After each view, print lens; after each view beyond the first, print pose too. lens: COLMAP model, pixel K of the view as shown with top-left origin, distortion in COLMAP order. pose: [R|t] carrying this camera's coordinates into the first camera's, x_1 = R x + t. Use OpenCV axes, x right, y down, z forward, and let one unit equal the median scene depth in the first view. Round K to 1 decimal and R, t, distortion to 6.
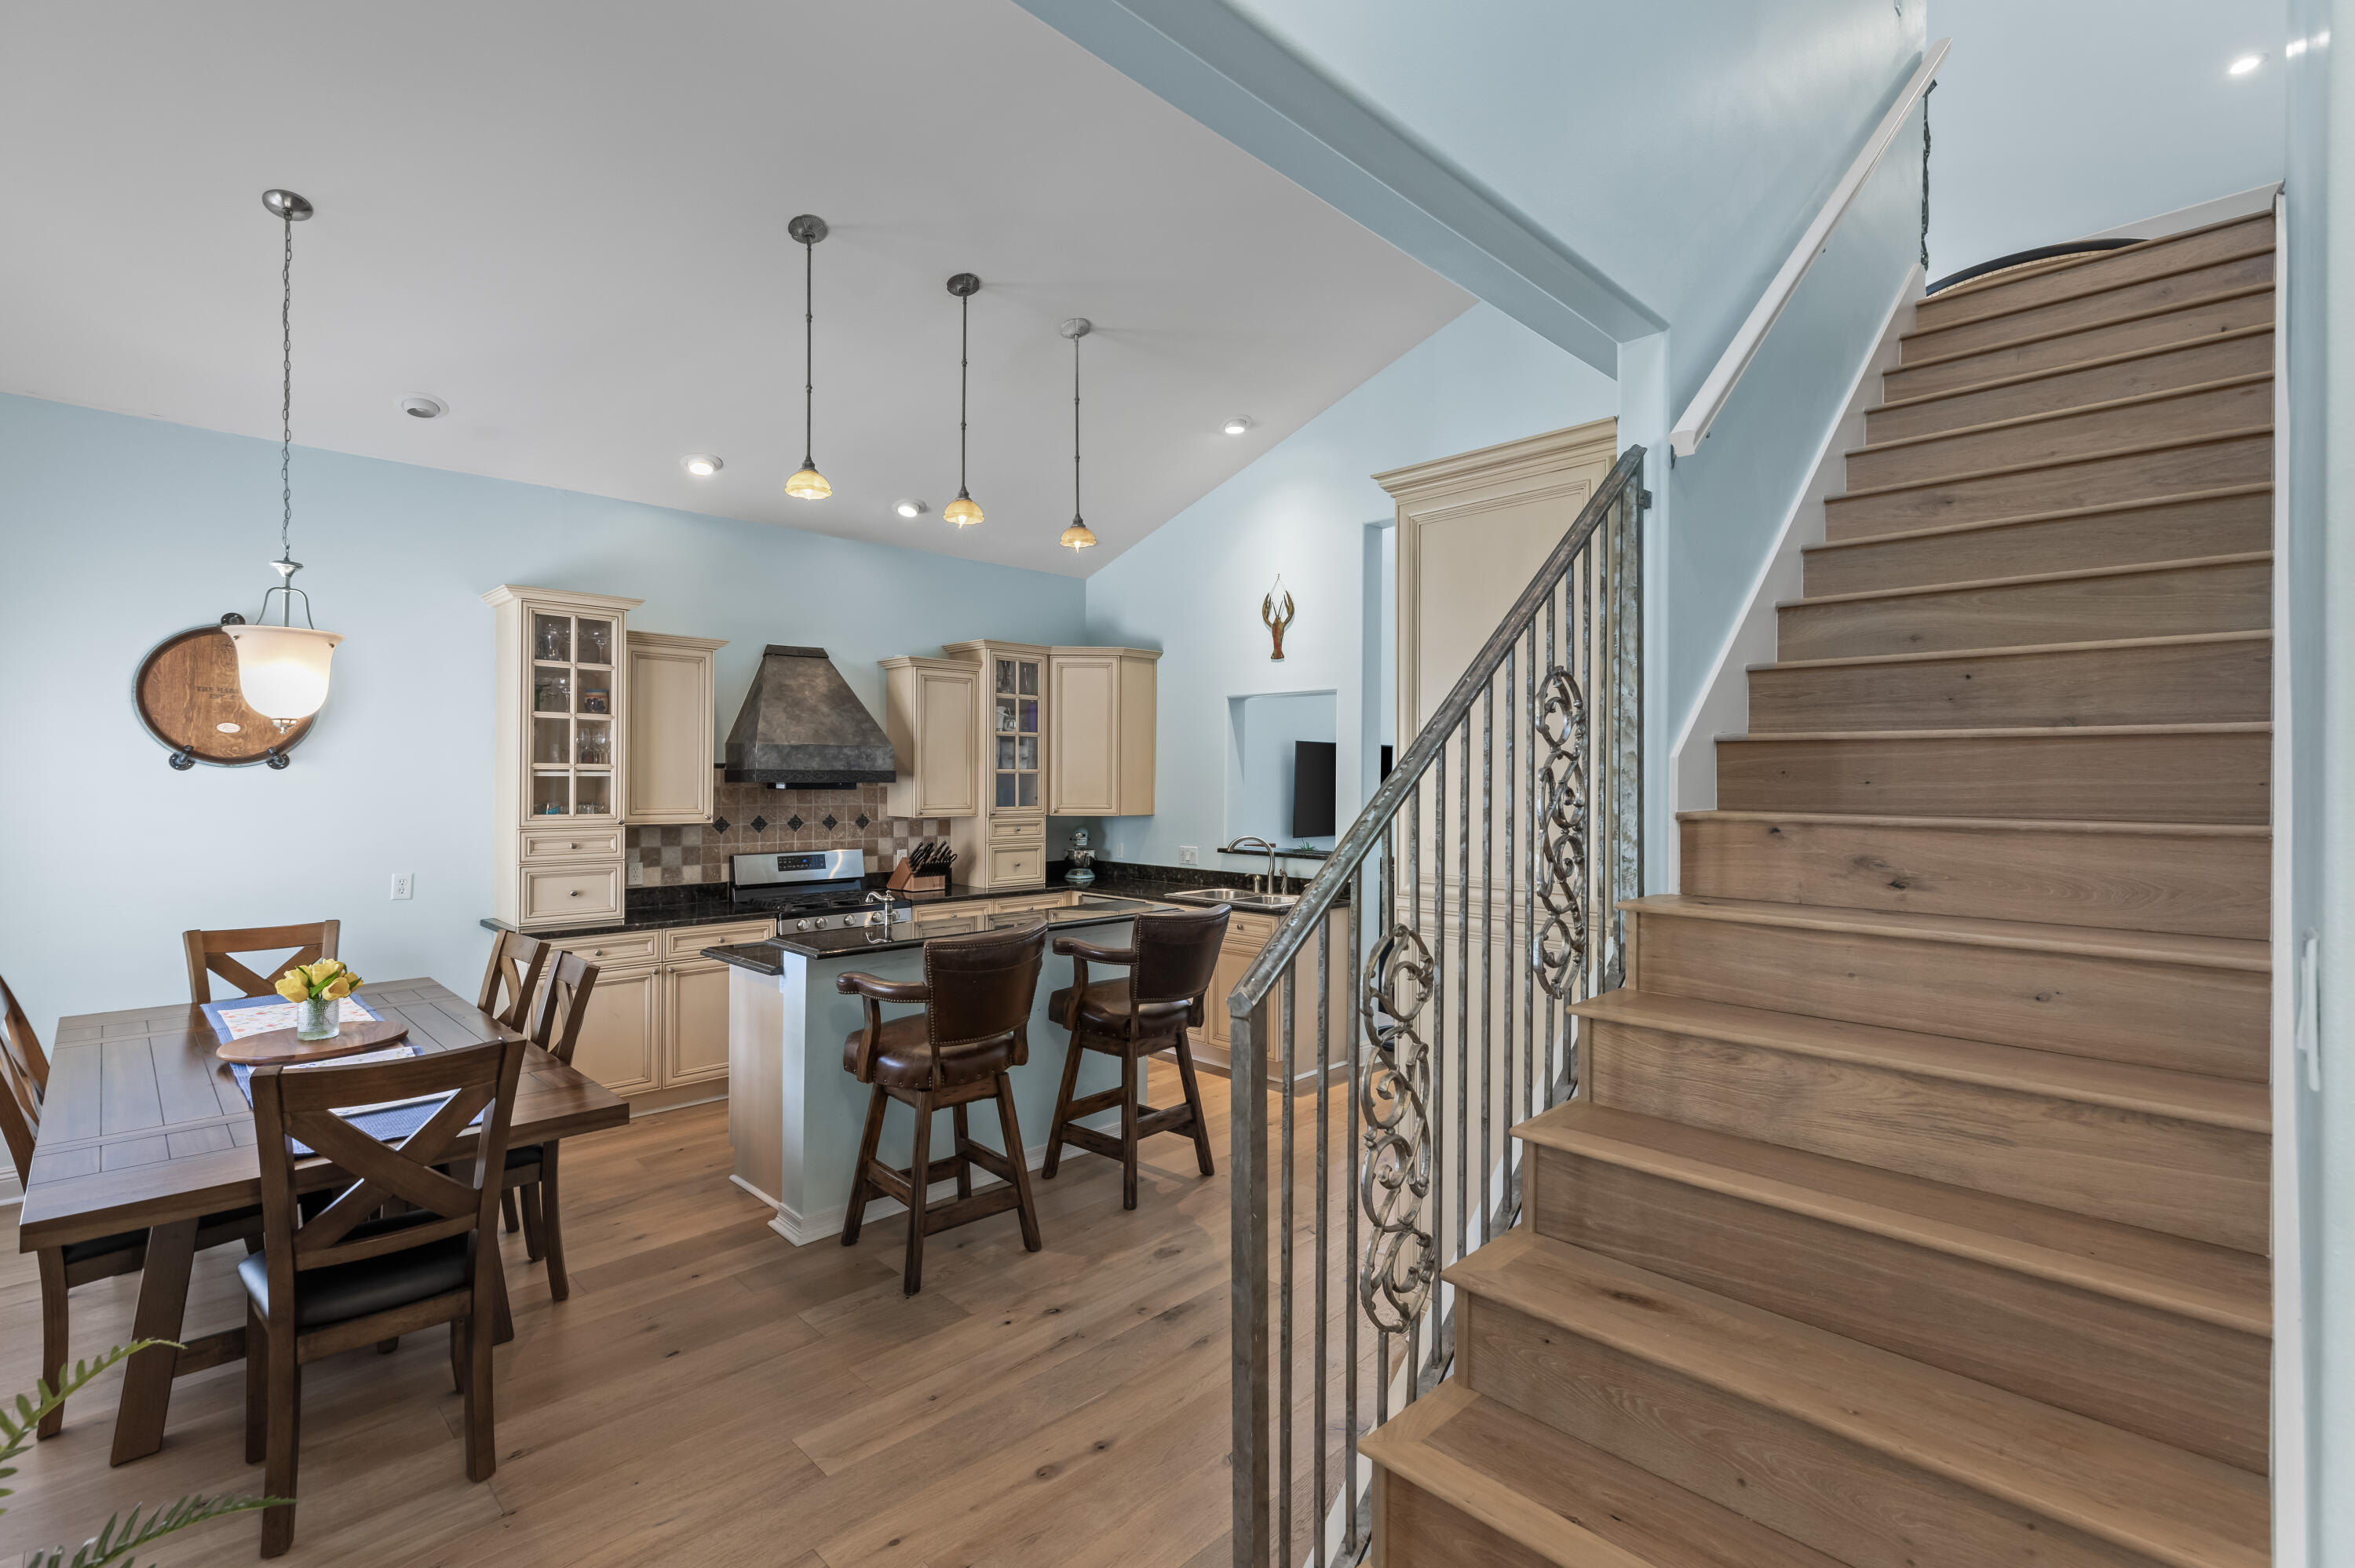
lens RADIAL K [[1058.8, 0, 1171.0], [0, 1058.8, 778.8], [0, 0, 1]] dist [0.006060, 0.000522]
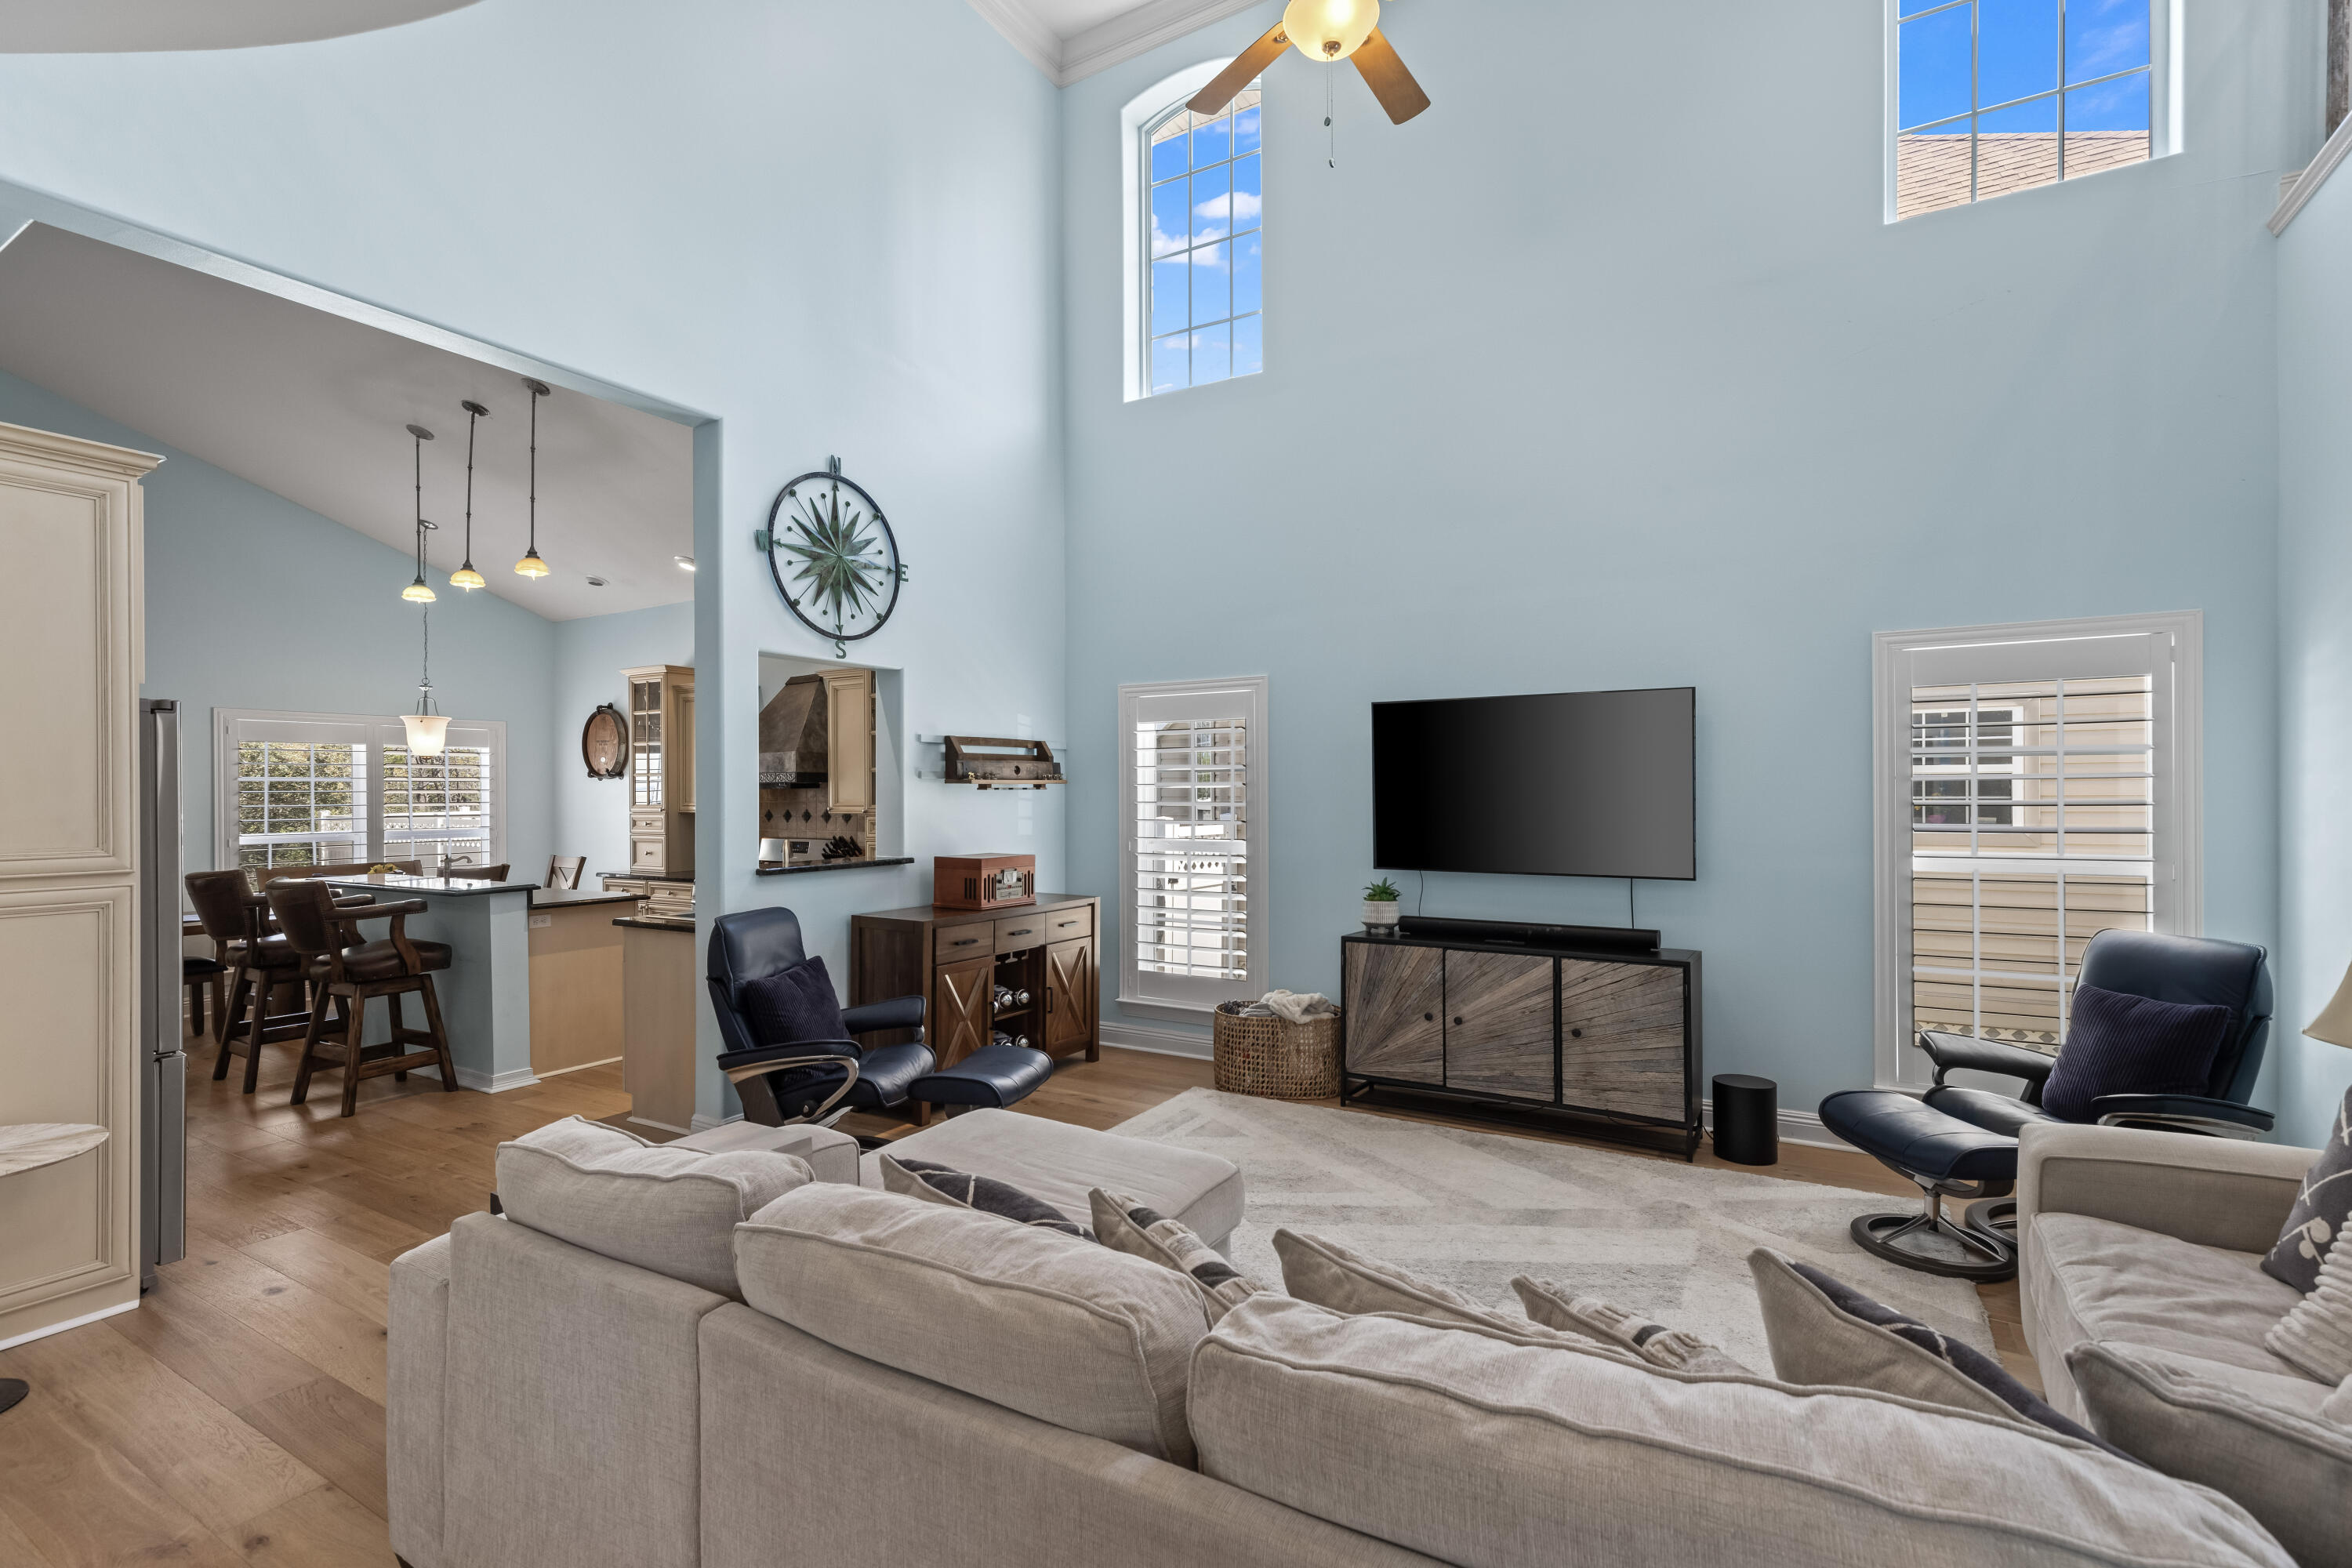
lens RADIAL K [[1057.6, 0, 1174.9], [0, 1057.6, 790.5], [0, 0, 1]] dist [0.006060, 0.000522]
pose [[0.251423, -0.009221, -0.967833, 1.083245], [0.006872, 0.999946, -0.007742, 0.027323], [0.967853, -0.004704, 0.251473, 1.239146]]
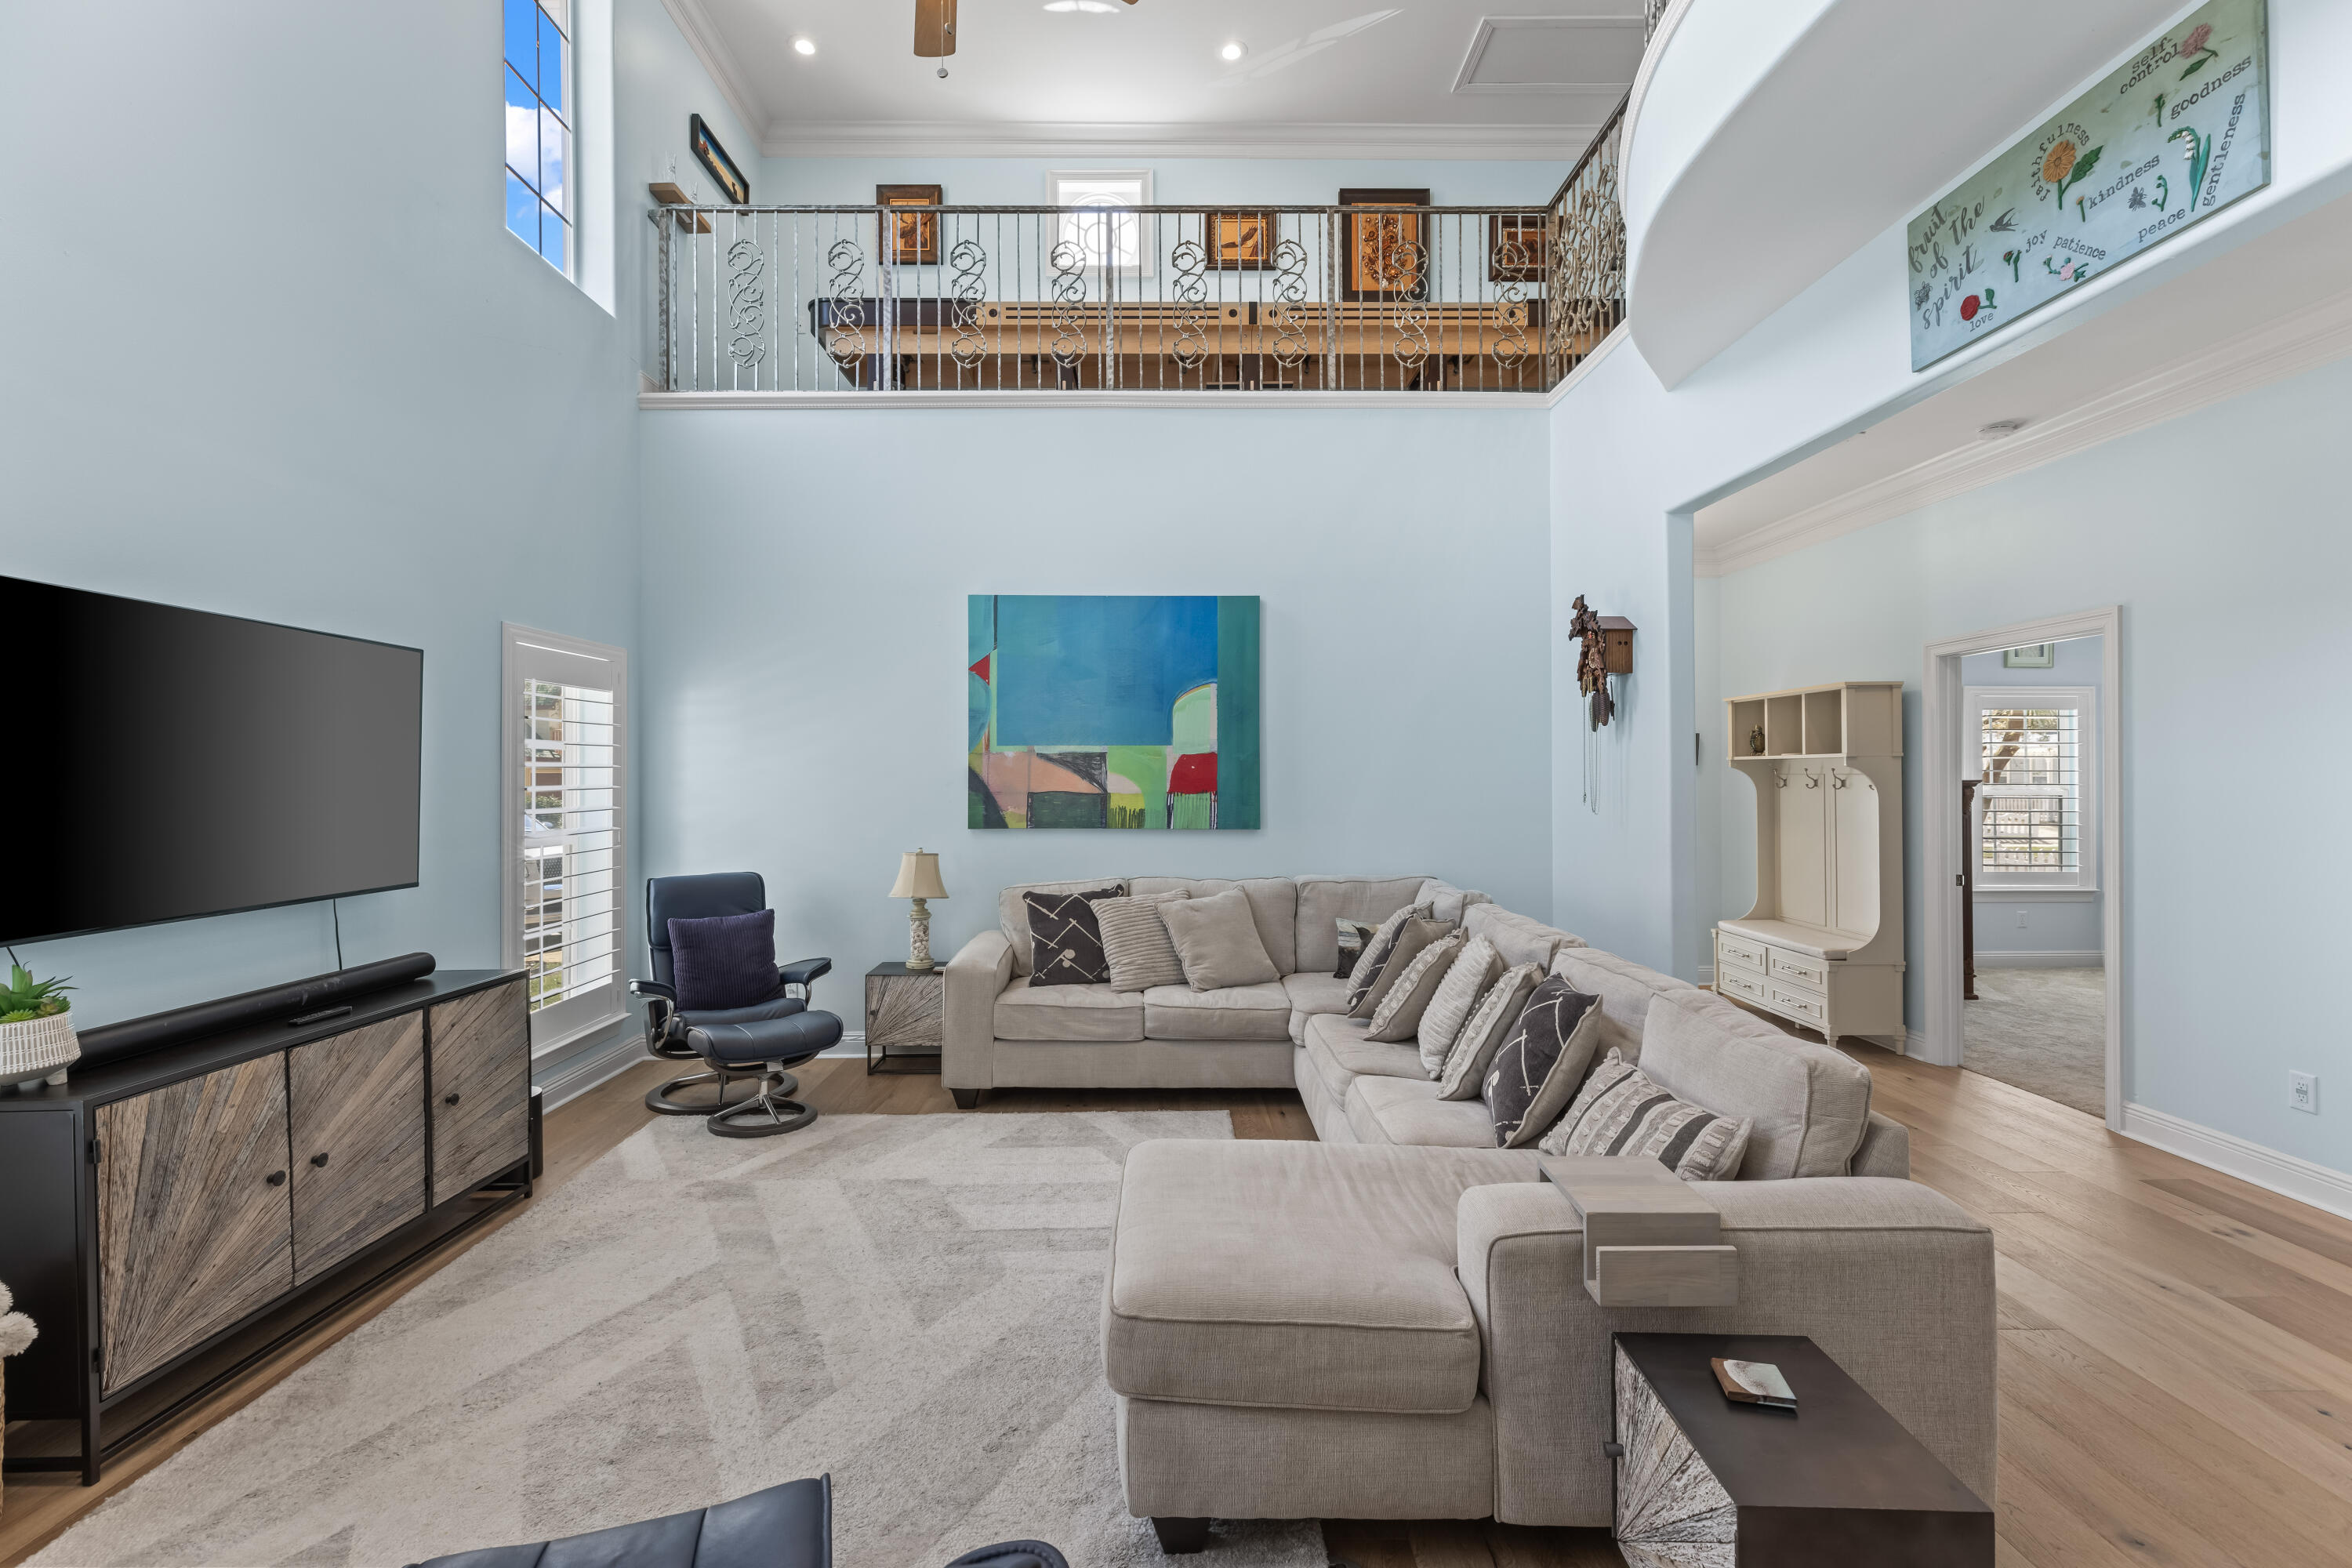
lens RADIAL K [[1057.6, 0, 1178.6], [0, 1057.6, 763.3], [0, 0, 1]] dist [0.006060, 0.000522]
pose [[0.688220, -0.000460, 0.725502, 0.222898], [0.007438, 0.999952, -0.006422, 0.023468], [-0.725464, 0.009816, 0.688190, 1.020617]]
